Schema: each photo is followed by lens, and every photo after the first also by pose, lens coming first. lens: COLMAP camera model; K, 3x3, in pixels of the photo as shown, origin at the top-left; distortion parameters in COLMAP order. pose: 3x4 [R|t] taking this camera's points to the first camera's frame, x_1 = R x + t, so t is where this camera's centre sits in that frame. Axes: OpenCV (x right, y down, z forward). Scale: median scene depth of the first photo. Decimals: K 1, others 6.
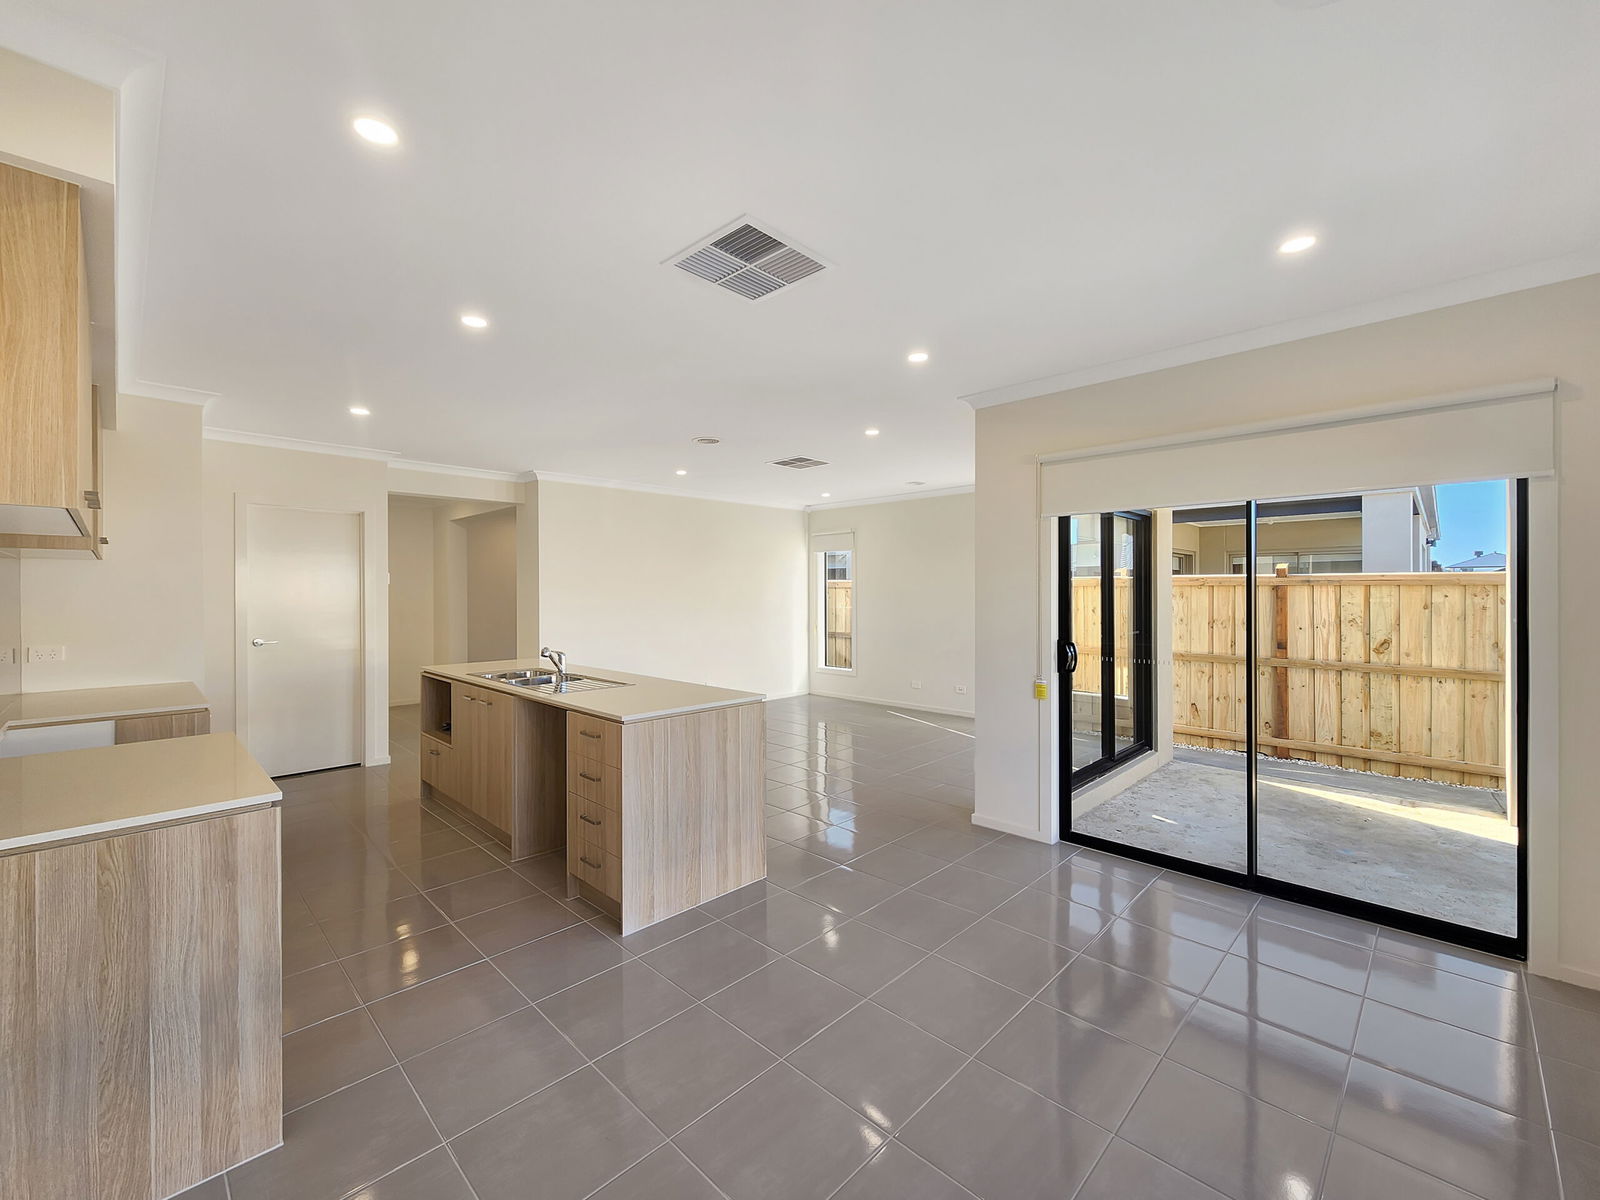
lens RADIAL K [[663.3, 0, 797.2], [0, 663.3, 593.5], [0, 0, 1]] dist [-0.000449, -0.000181]
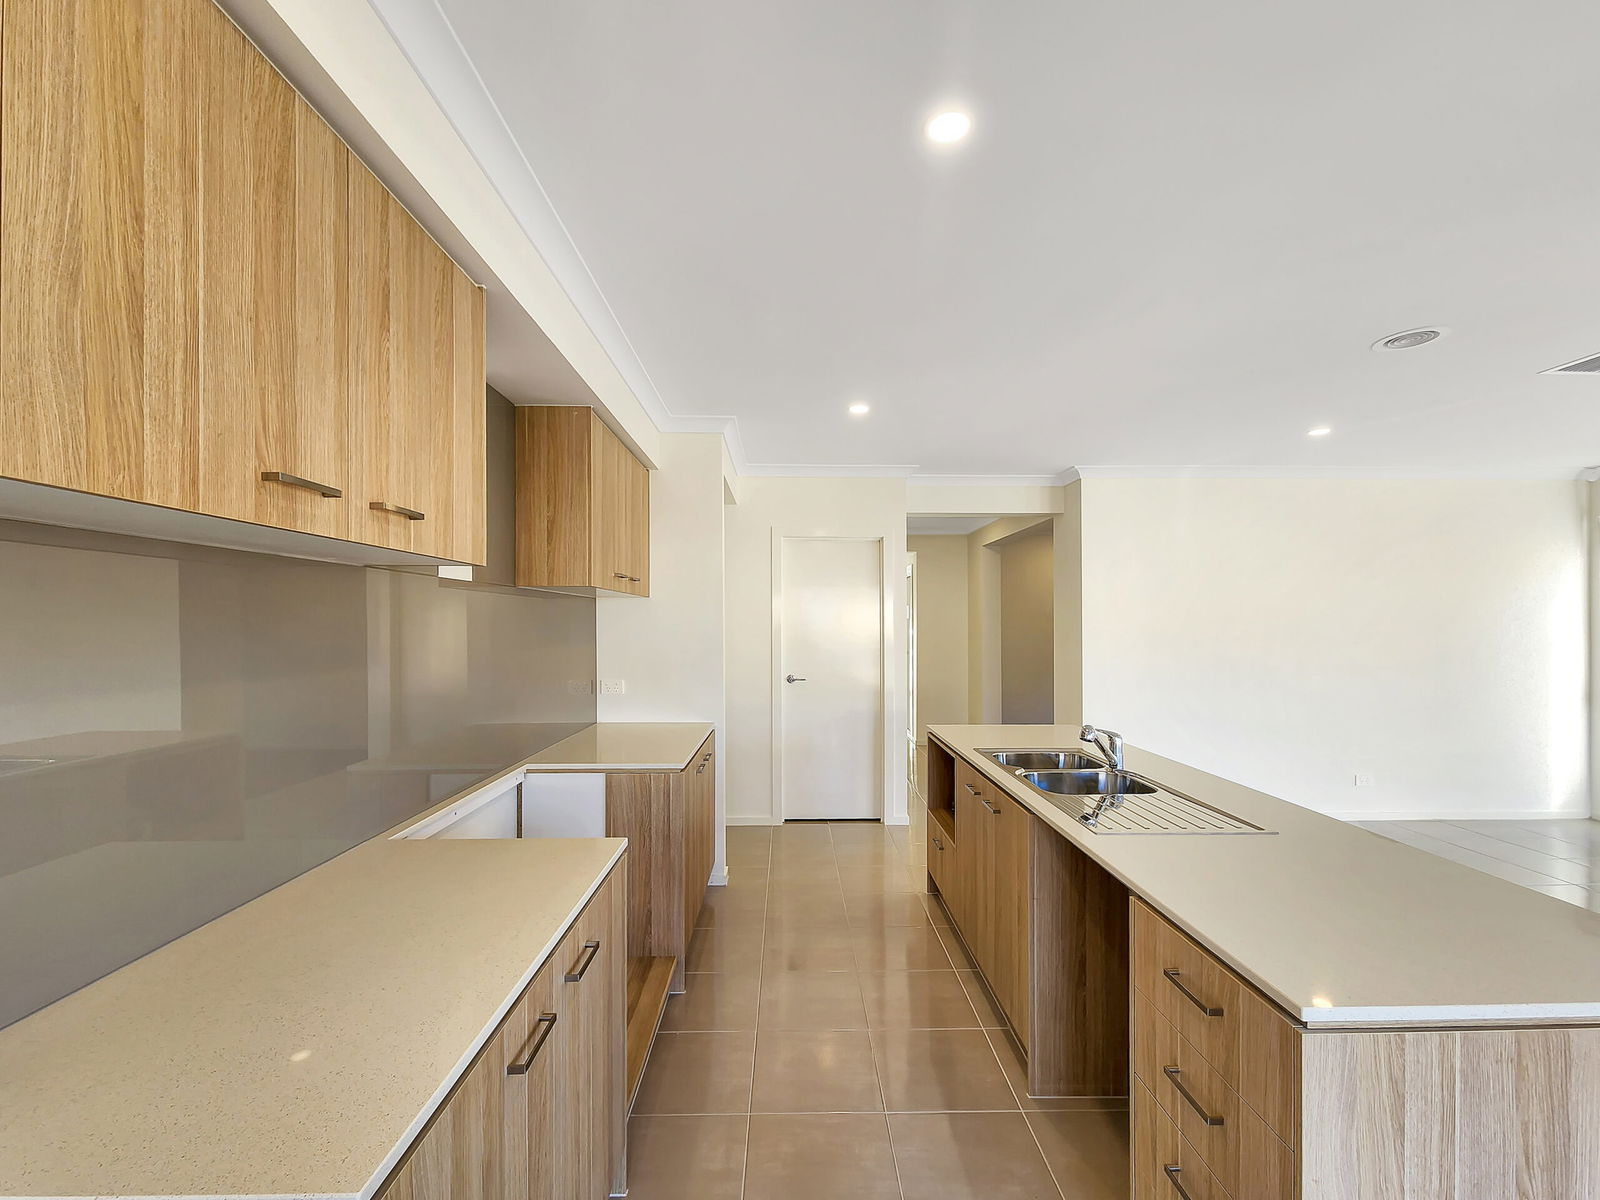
lens RADIAL K [[663.3, 0, 810.1], [0, 663.3, 620.5], [0, 0, 1]] dist [-0.000449, -0.000181]
pose [[0.720156, -0.000224, -0.693812, -0.139645], [-0.002204, 0.999994, -0.002610, -0.011272], [0.693808, 0.003409, 0.720152, 0.381467]]
